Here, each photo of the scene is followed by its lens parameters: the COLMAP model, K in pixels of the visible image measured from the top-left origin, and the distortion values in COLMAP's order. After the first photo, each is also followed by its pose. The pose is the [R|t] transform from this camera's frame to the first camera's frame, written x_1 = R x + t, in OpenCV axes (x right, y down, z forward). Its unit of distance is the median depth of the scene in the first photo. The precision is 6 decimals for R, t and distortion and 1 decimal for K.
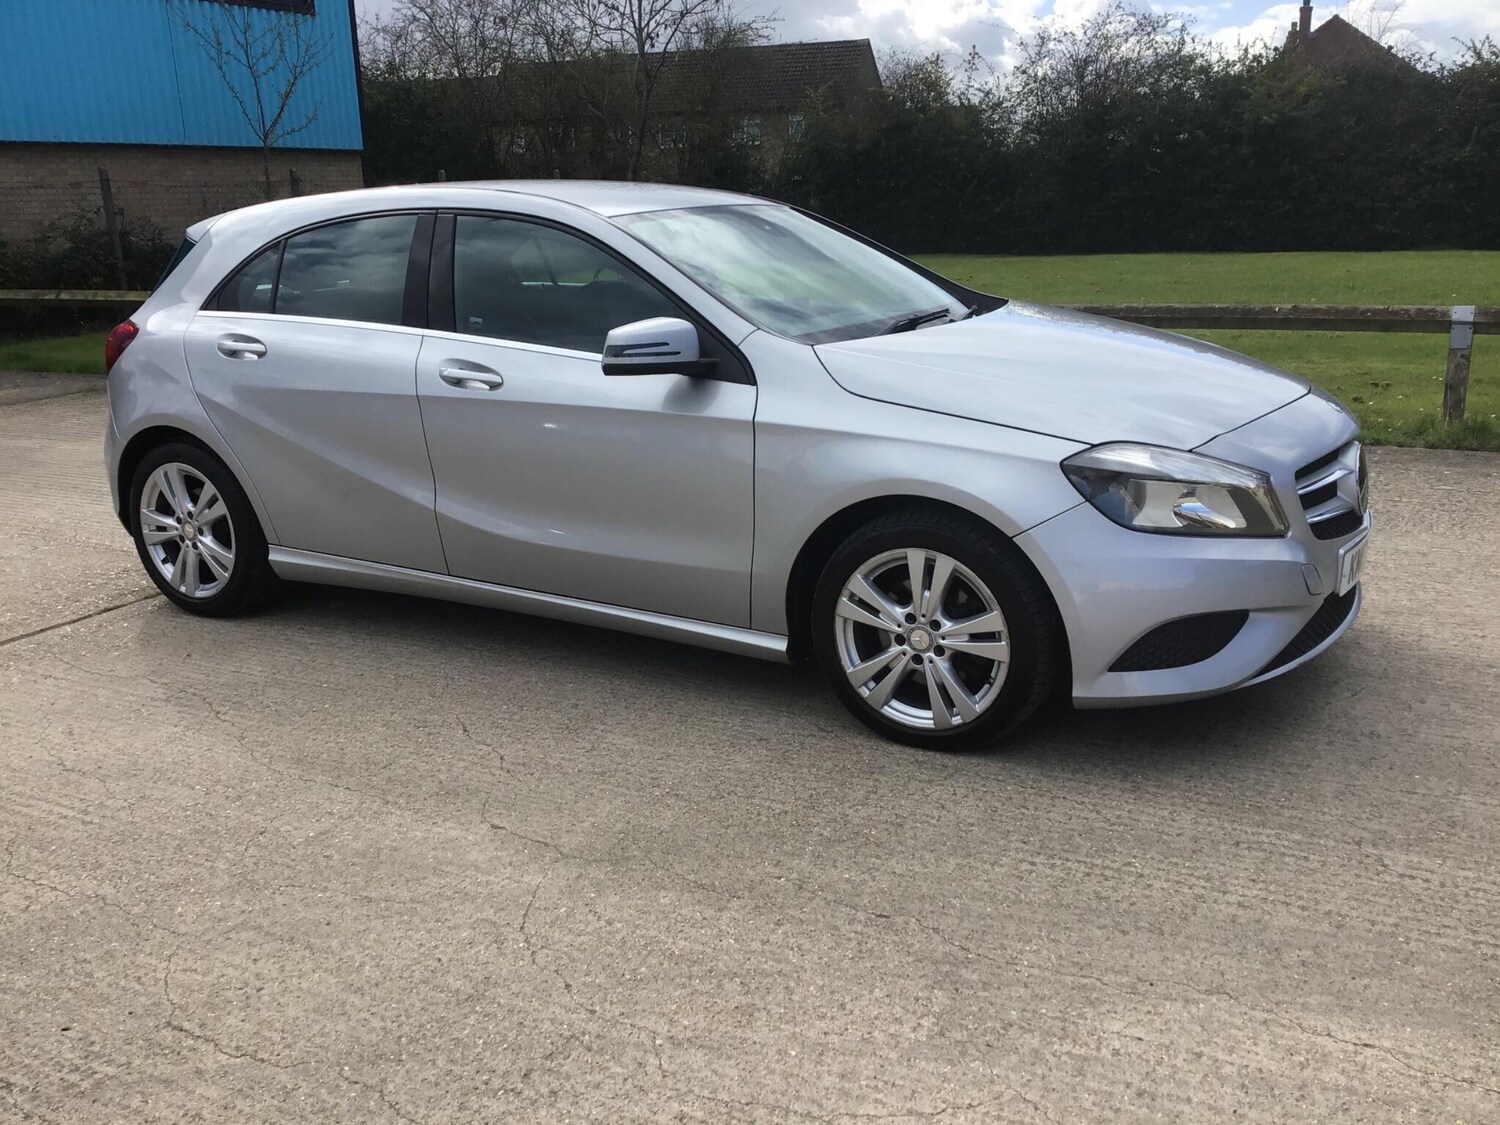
lens RADIAL K [[1344.9, 0, 758.4], [0, 1344.9, 555.2], [0, 0, 1]] dist [0.092153, -0.139390]
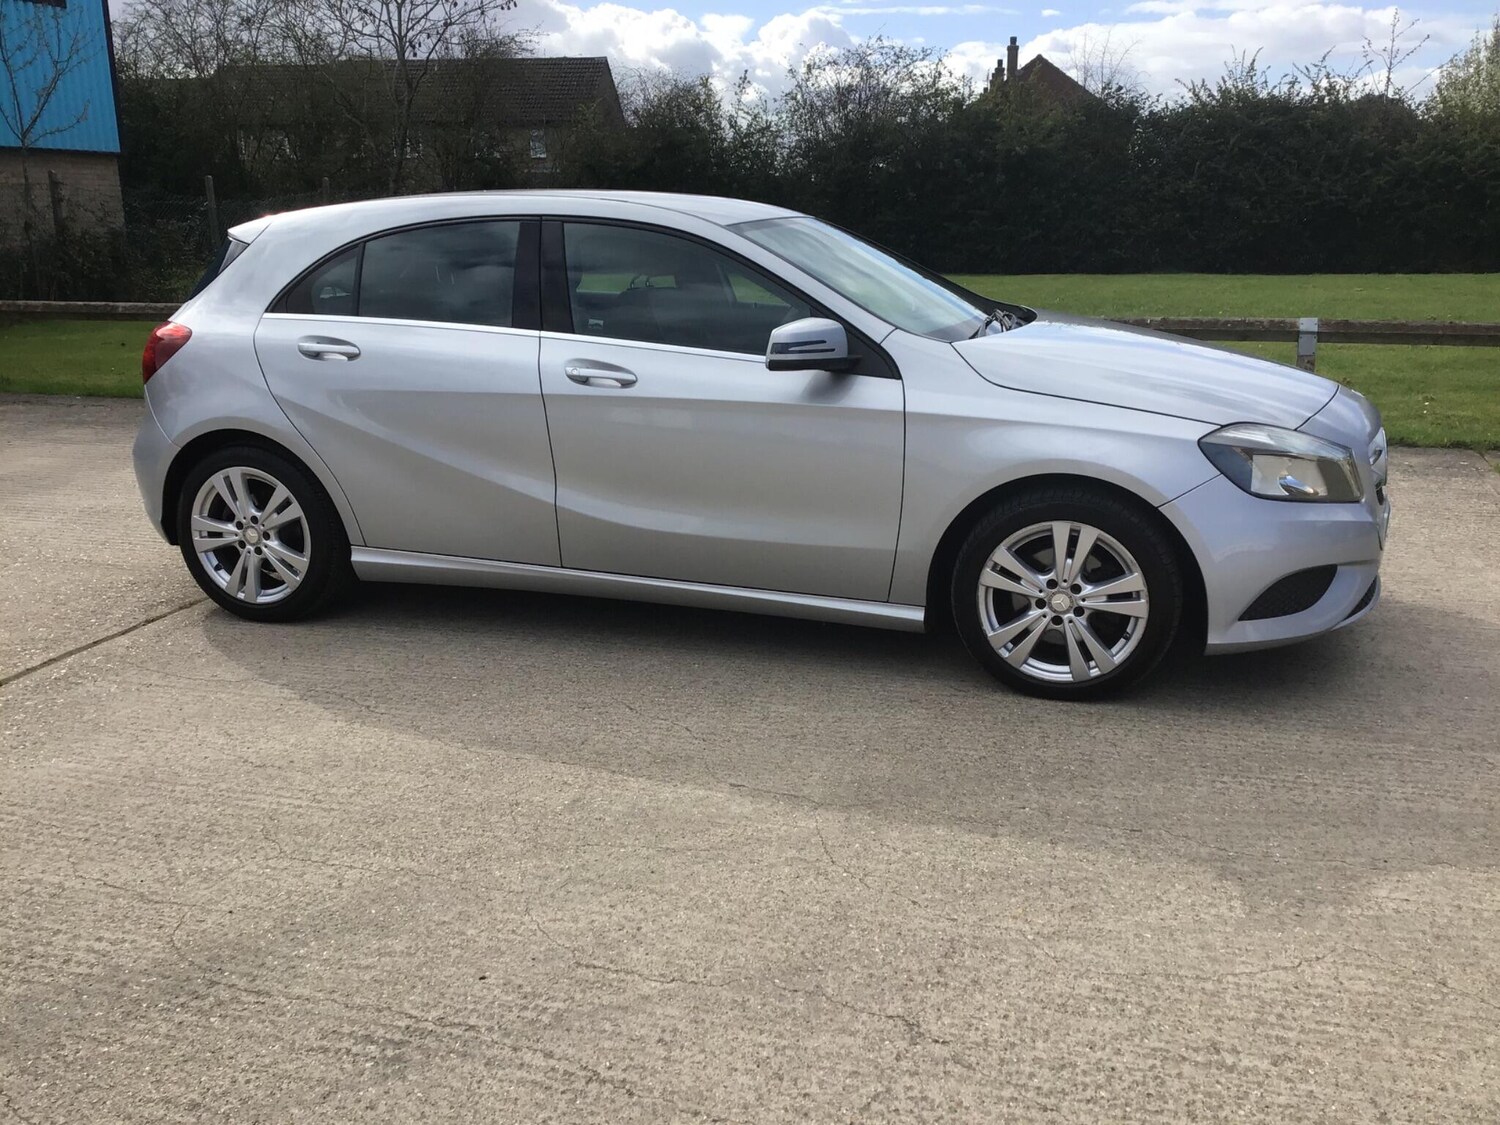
lens RADIAL K [[1344.9, 0, 763.0], [0, 1344.9, 554.3], [0, 0, 1]] dist [0.092153, -0.139390]
pose [[0.979241, -0.030996, 0.200314, -0.332168], [0.033523, 0.999395, -0.009237, 0.022753], [-0.199906, 0.015760, 0.979688, -0.059013]]
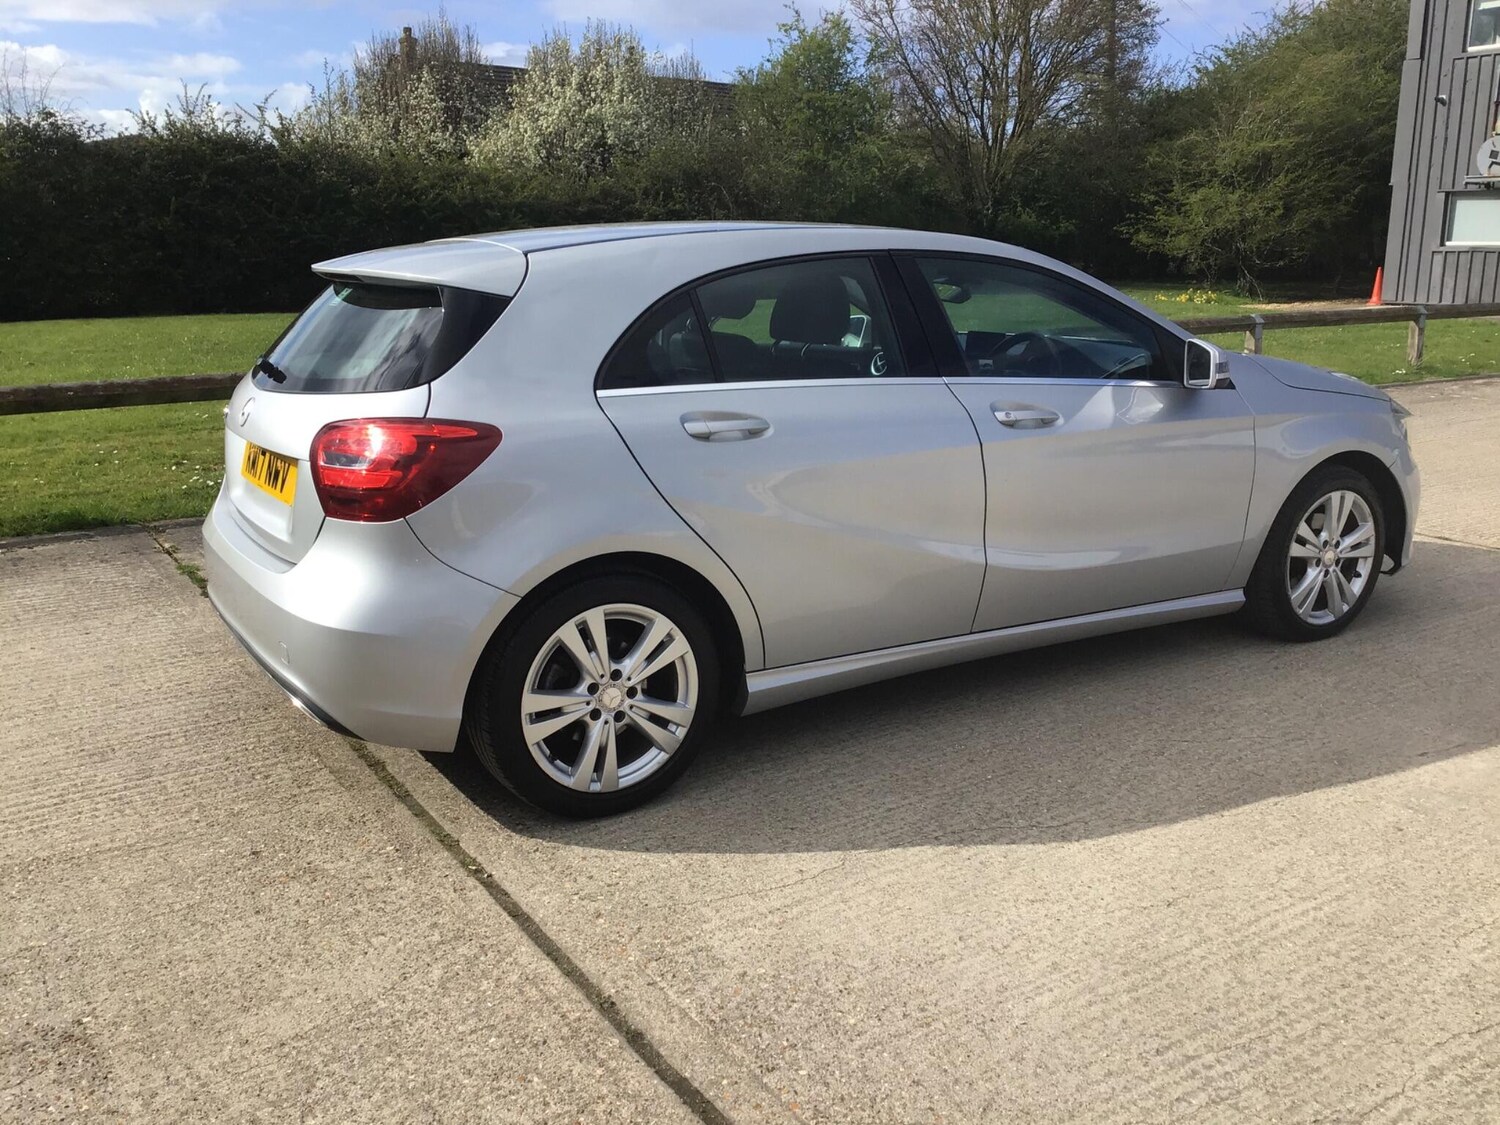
lens RADIAL K [[1344.9, 0, 769.0], [0, 1344.9, 552.5], [0, 0, 1]] dist [0.092153, -0.139390]
pose [[0.476576, -0.177363, 0.861056, -1.281376], [0.221442, 0.972076, 0.077668, -0.169332], [-0.850787, 0.153660, 0.502543, 0.742154]]
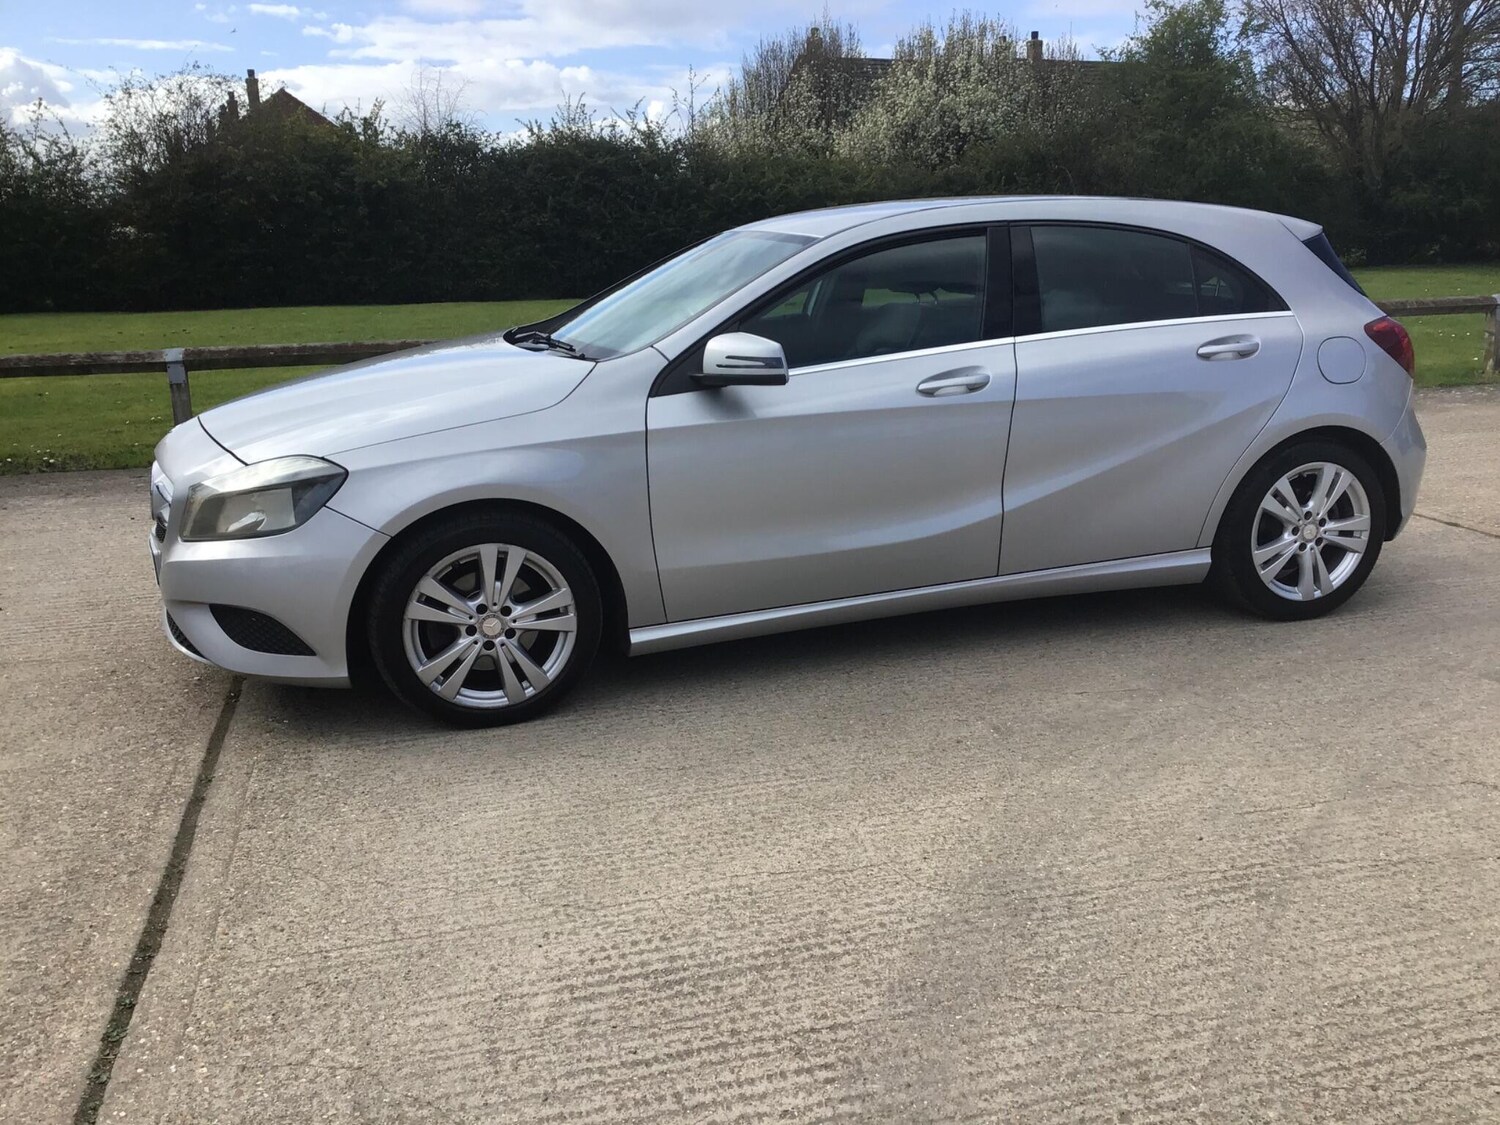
lens RADIAL K [[1344.9, 0, 761.6], [0, 1344.9, 542.1], [0, 0, 1]] dist [0.092153, -0.139390]
pose [[0.730324, -0.142413, 0.668091, -1.083643], [0.178416, 0.983846, 0.014686, -0.011422], [-0.659390, 0.108472, 0.743935, 0.198544]]
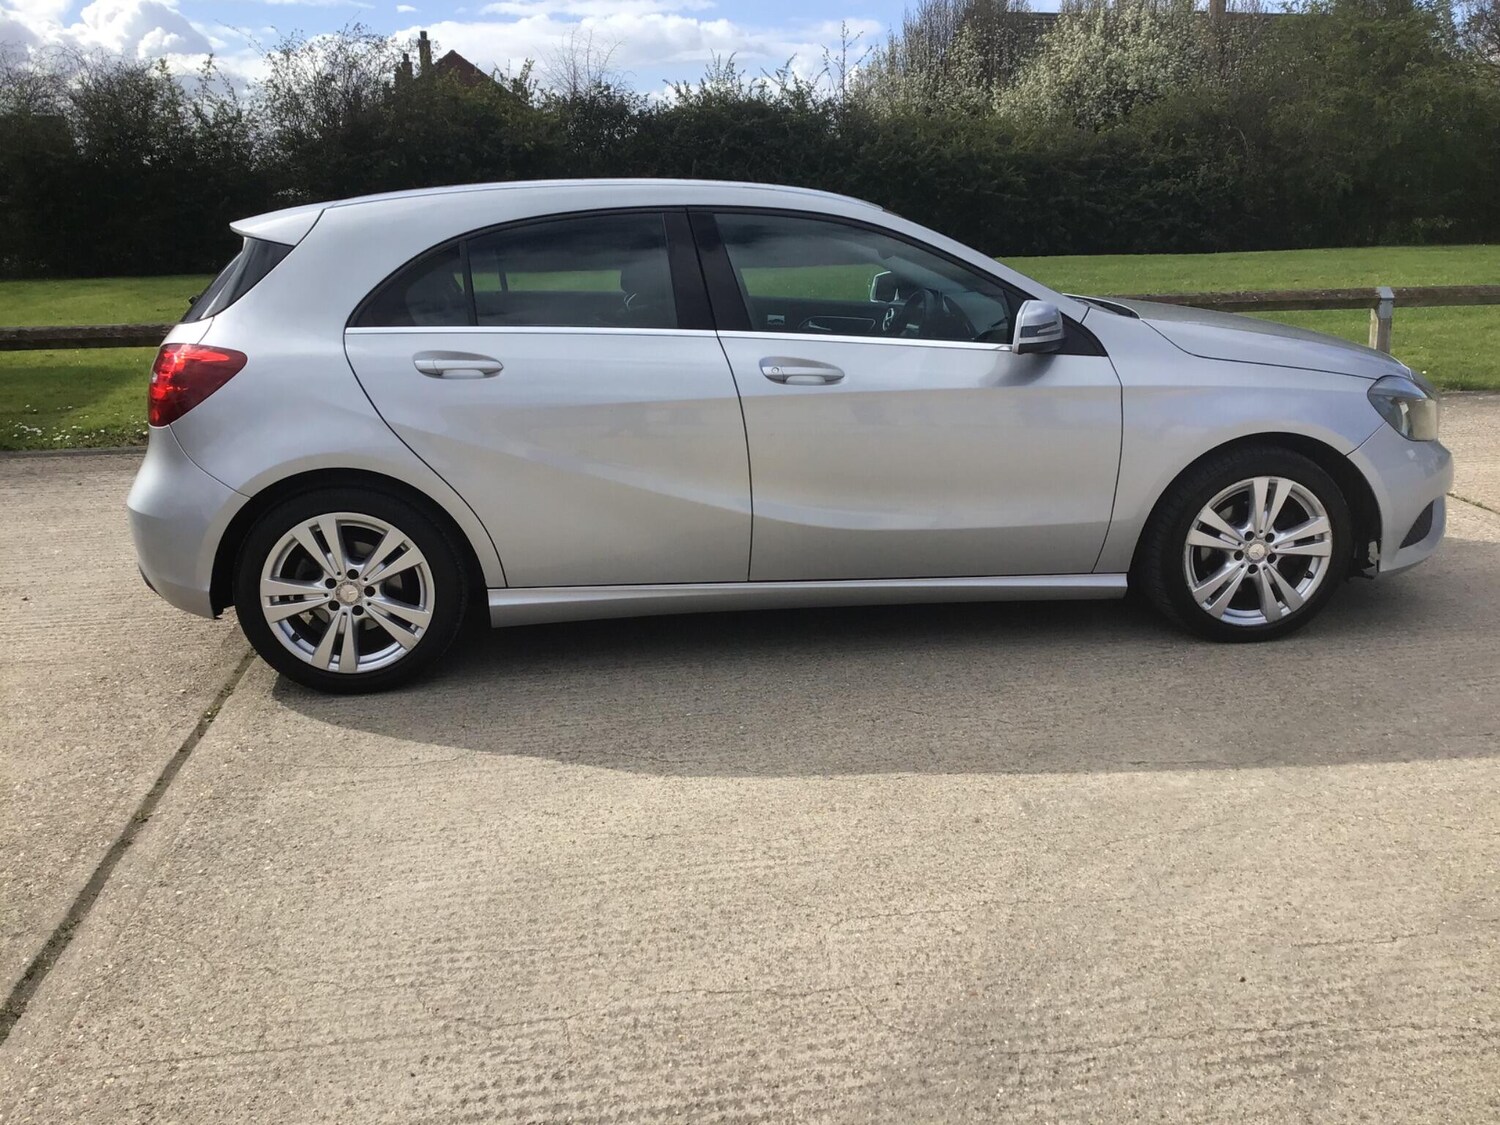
lens RADIAL K [[1344.9, 0, 764.0], [0, 1344.9, 554.7], [0, 0, 1]] dist [0.092153, -0.139390]
pose [[0.805443, -0.139404, 0.576045, -0.906094], [0.148891, 0.988367, 0.031003, -0.038692], [-0.573666, 0.060796, 0.816830, 0.230519]]
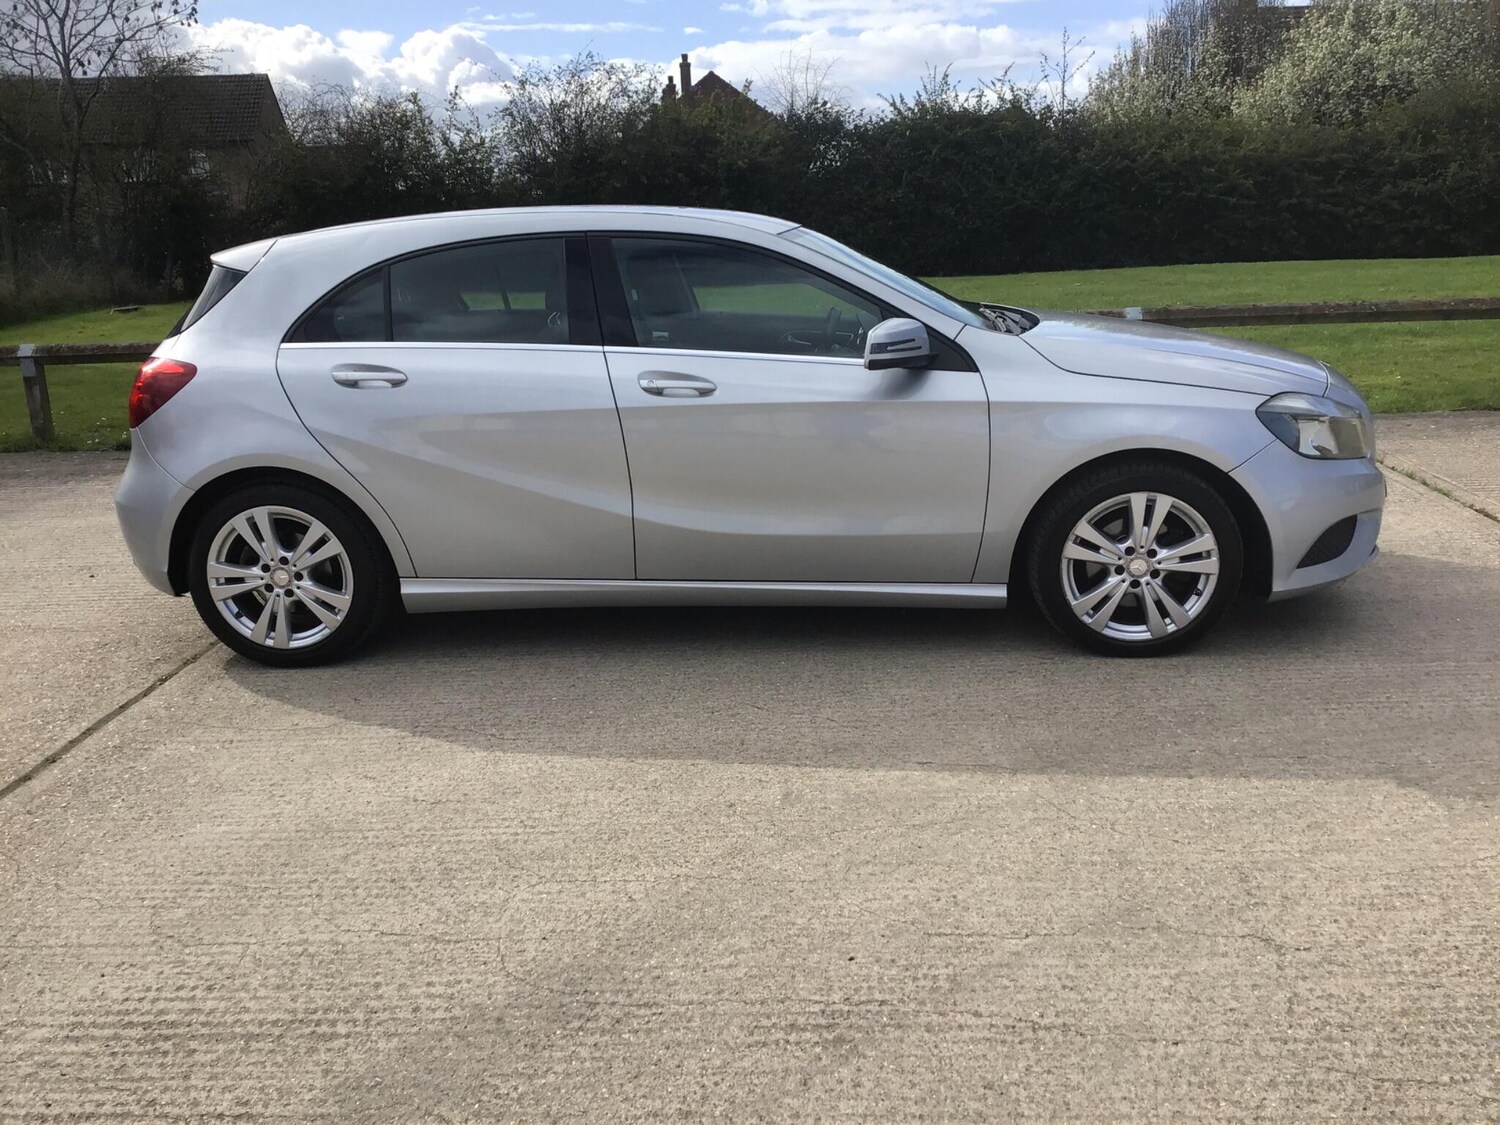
lens RADIAL K [[1344.9, 0, 761.2], [0, 1344.9, 556.8], [0, 0, 1]] dist [0.092153, -0.139390]
pose [[0.904651, -0.110190, 0.411662, -0.662047], [0.121340, 0.992611, -0.000956, 0.011710], [-0.408515, 0.050816, 0.911336, 0.011872]]
